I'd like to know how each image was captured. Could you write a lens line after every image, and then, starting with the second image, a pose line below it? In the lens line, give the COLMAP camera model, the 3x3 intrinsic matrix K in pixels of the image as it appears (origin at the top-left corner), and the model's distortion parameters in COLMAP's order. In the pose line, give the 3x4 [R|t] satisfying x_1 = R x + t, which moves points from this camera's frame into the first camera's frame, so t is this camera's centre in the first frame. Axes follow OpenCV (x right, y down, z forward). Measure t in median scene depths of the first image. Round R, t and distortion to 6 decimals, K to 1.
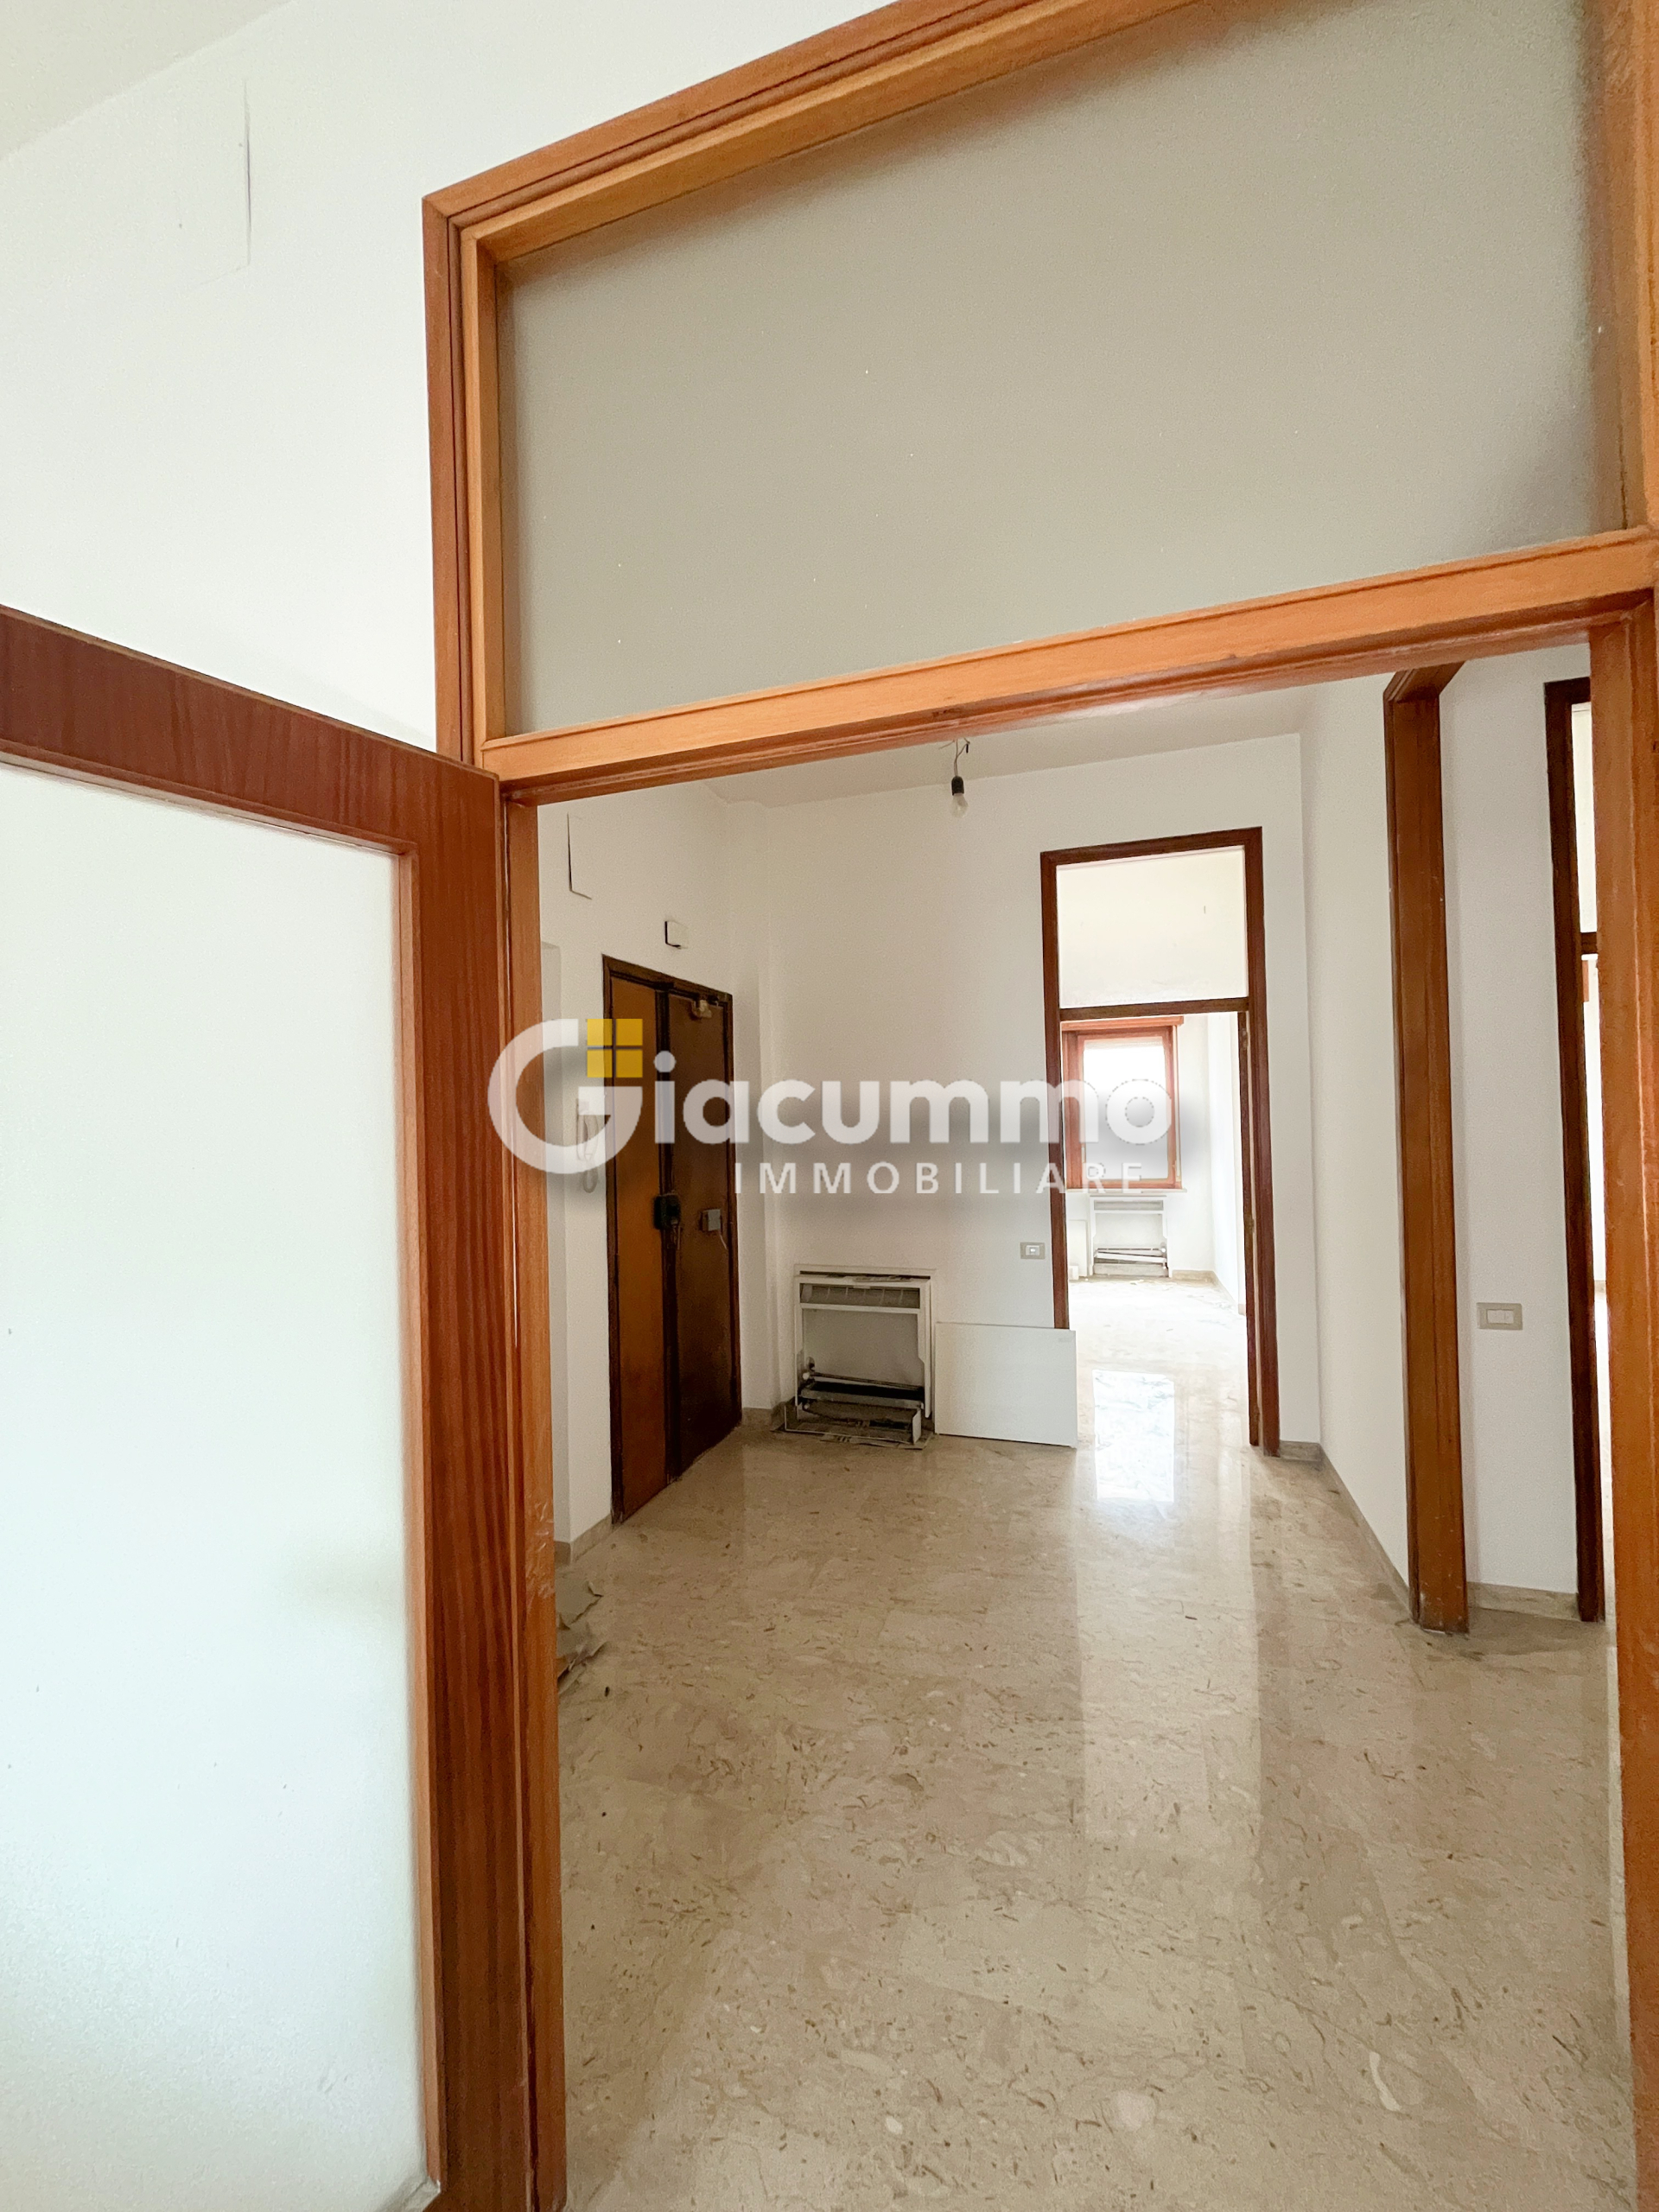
lens RADIAL K [[887.1, 0, 829.5], [0, 887.1, 1106.0], [0, 0, 1]] dist [-0.000315, -0.000142]
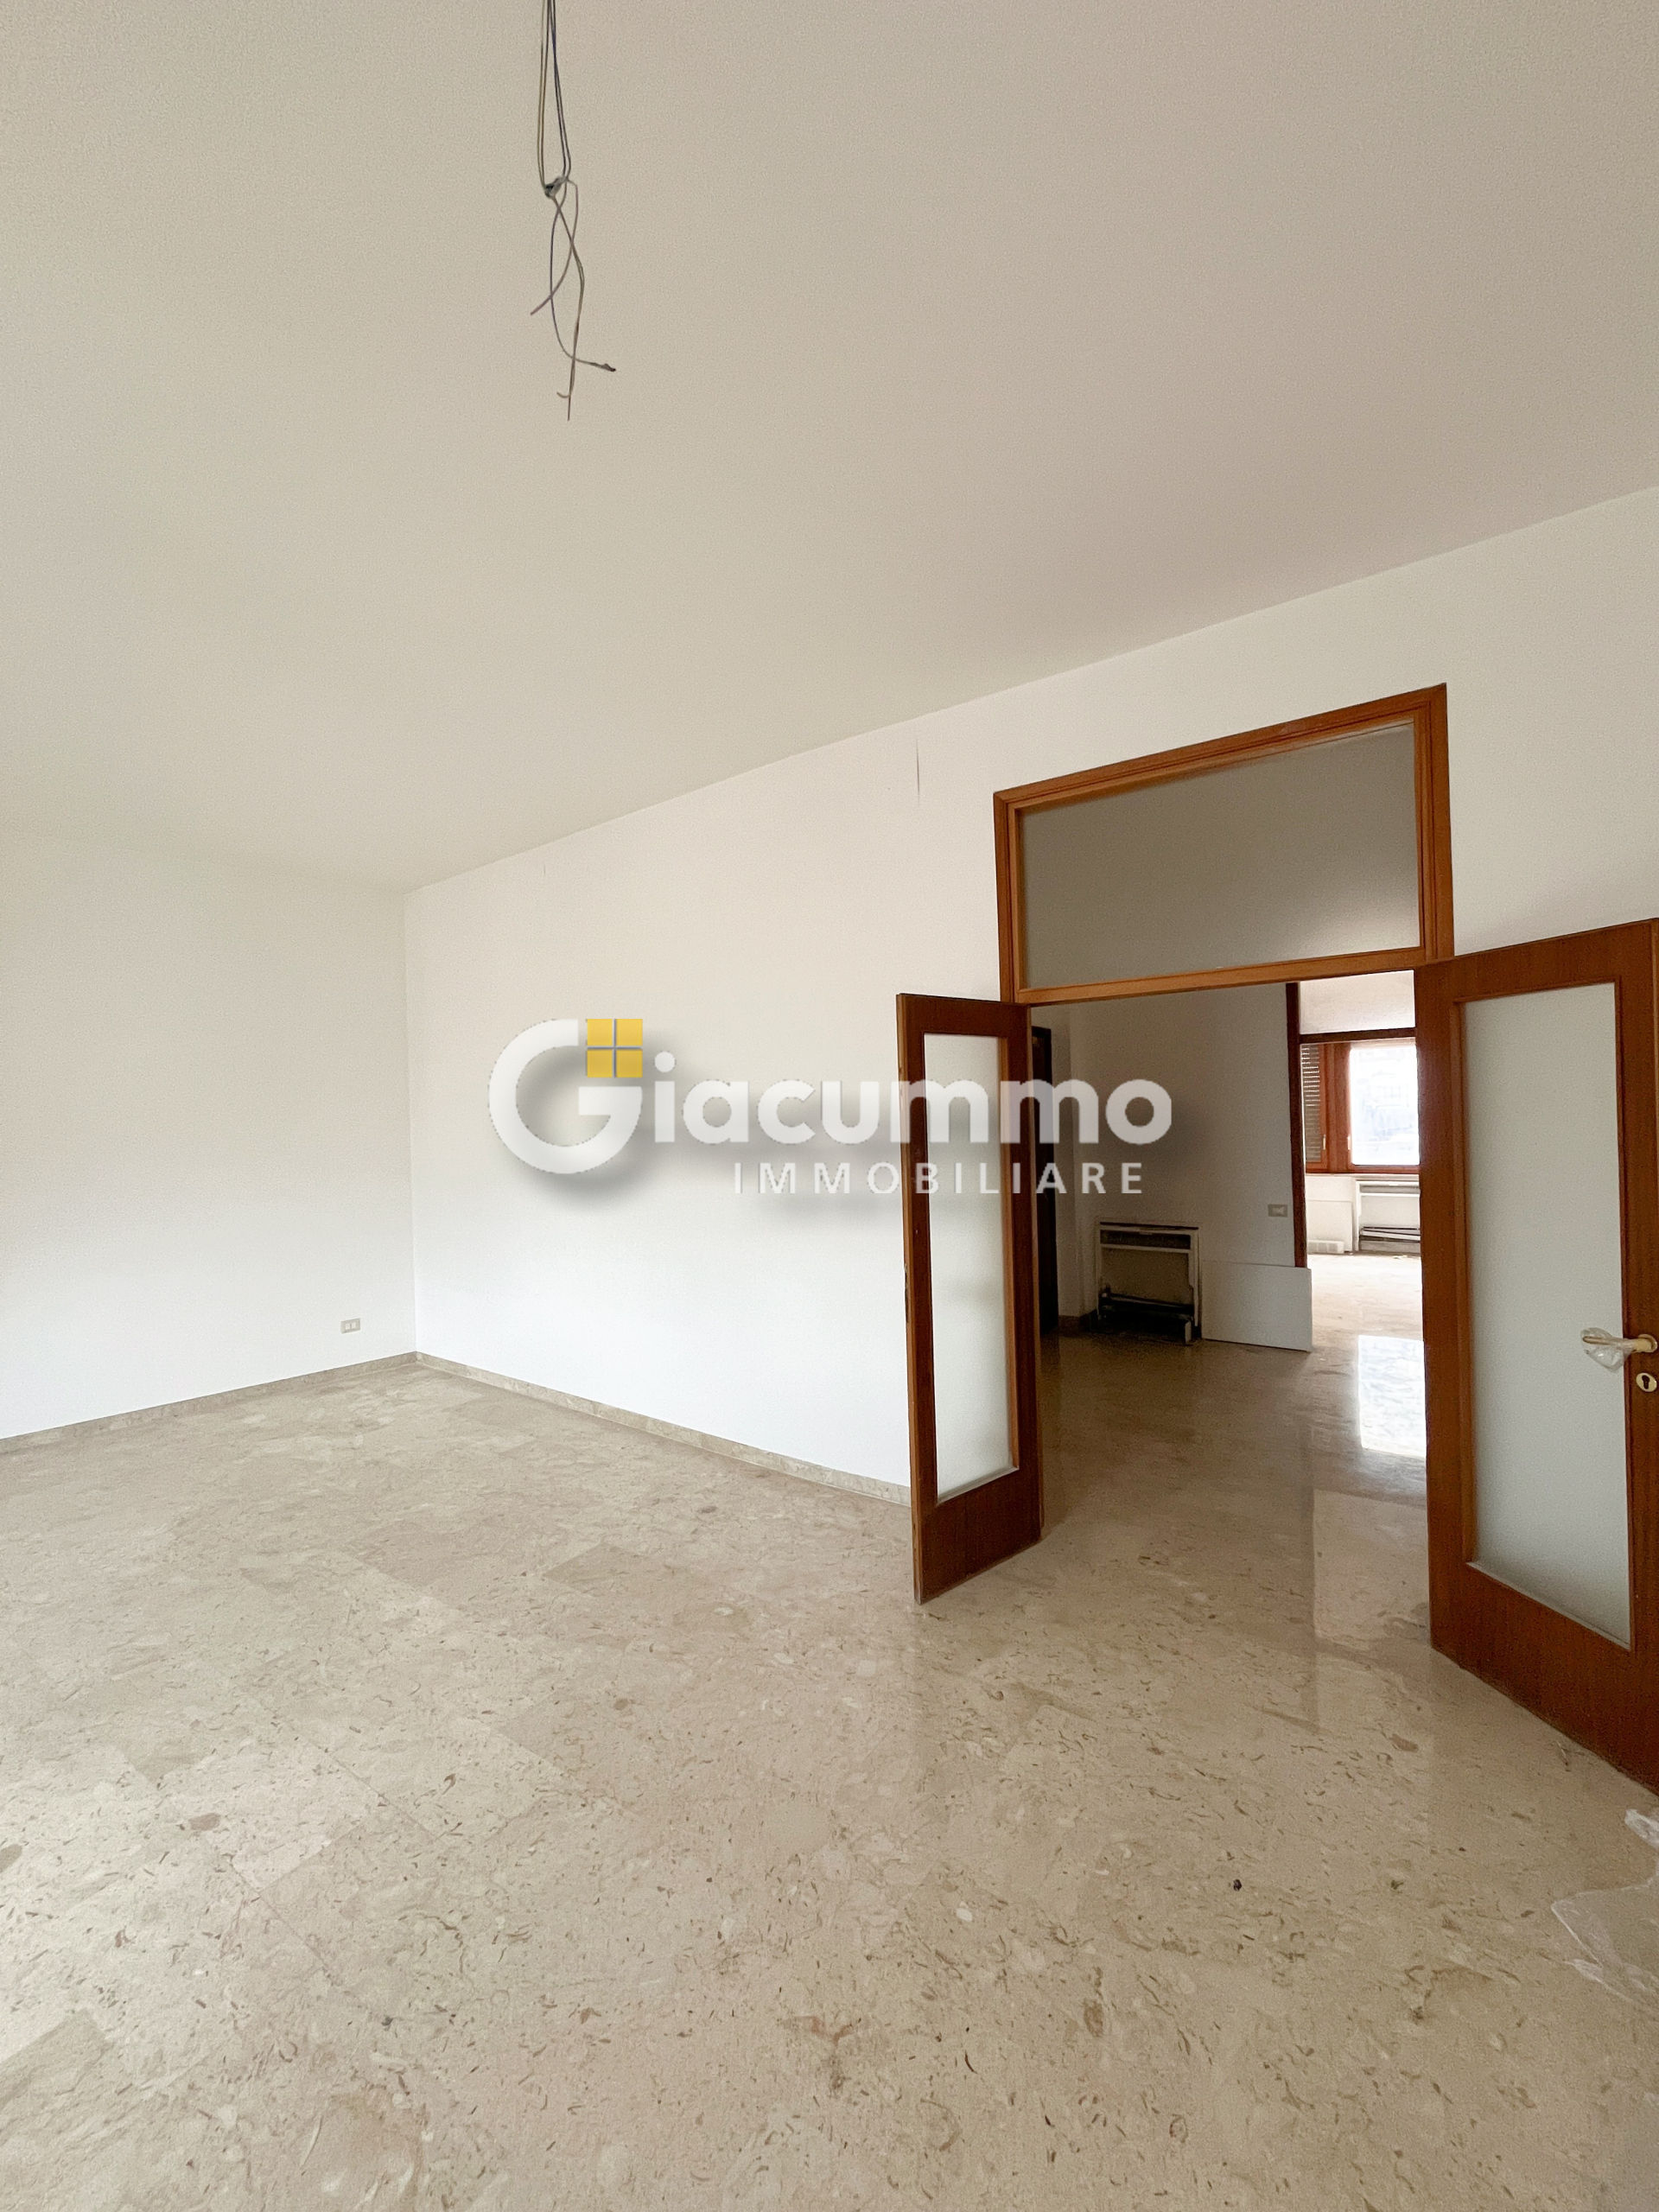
lens RADIAL K [[887.1, 0, 829.5], [0, 887.1, 1106.0], [0, 0, 1]] dist [-0.000315, -0.000142]
pose [[0.958003, -0.001442, -0.286753, -0.043144], [0.005704, 0.999885, 0.014029, -0.022861], [0.286700, -0.015075, 0.957902, -0.513583]]
